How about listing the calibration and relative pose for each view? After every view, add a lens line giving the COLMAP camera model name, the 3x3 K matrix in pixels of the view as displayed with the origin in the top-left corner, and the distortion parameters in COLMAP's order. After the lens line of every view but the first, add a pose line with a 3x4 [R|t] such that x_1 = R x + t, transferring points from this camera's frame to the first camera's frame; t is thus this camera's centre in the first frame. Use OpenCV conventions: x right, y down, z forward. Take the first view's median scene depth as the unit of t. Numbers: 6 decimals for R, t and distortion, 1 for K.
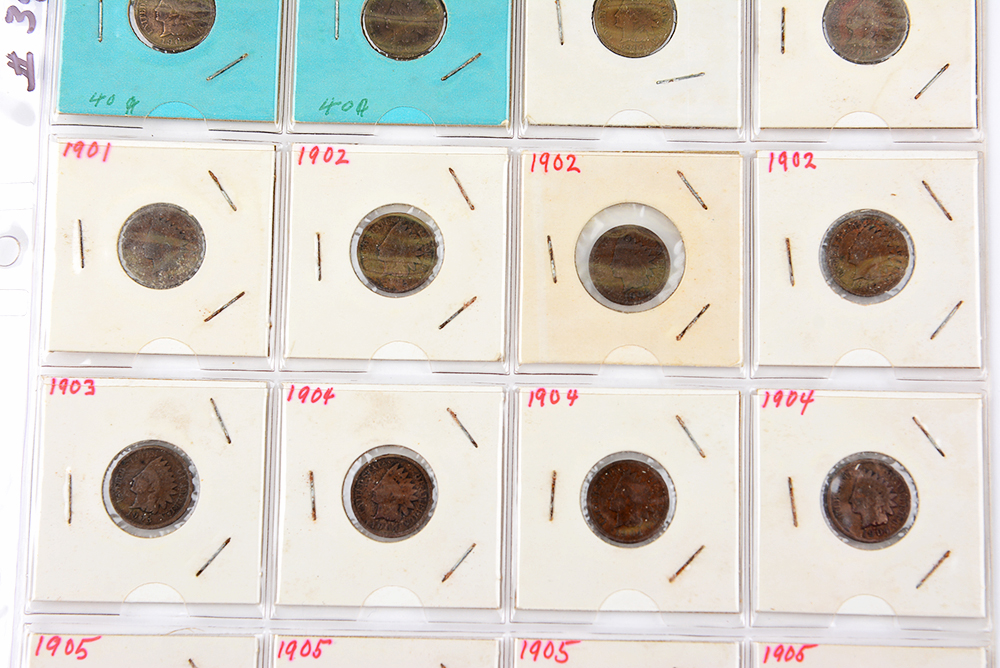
lens RADIAL K [[1120.8, 0, 507.9], [0, 1120.8, 337.9], [0, 0, 1]] dist [0.049667, 0.000000]
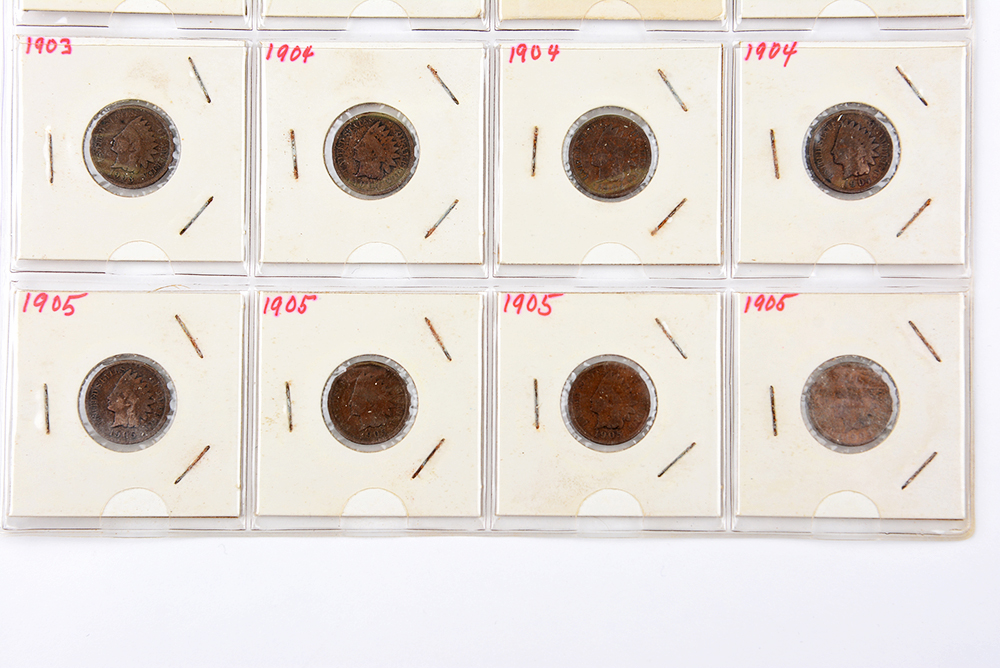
lens RADIAL K [[1120.8, 0, 497.3], [0, 1120.8, 334.9], [0, 0, 1]] dist [0.049667, 0.000000]
pose [[0.999933, -0.011441, 0.001752, 0.001887], [0.011342, 0.998751, 0.048659, 0.151967], [-0.002306, -0.048636, 0.998814, -0.003321]]
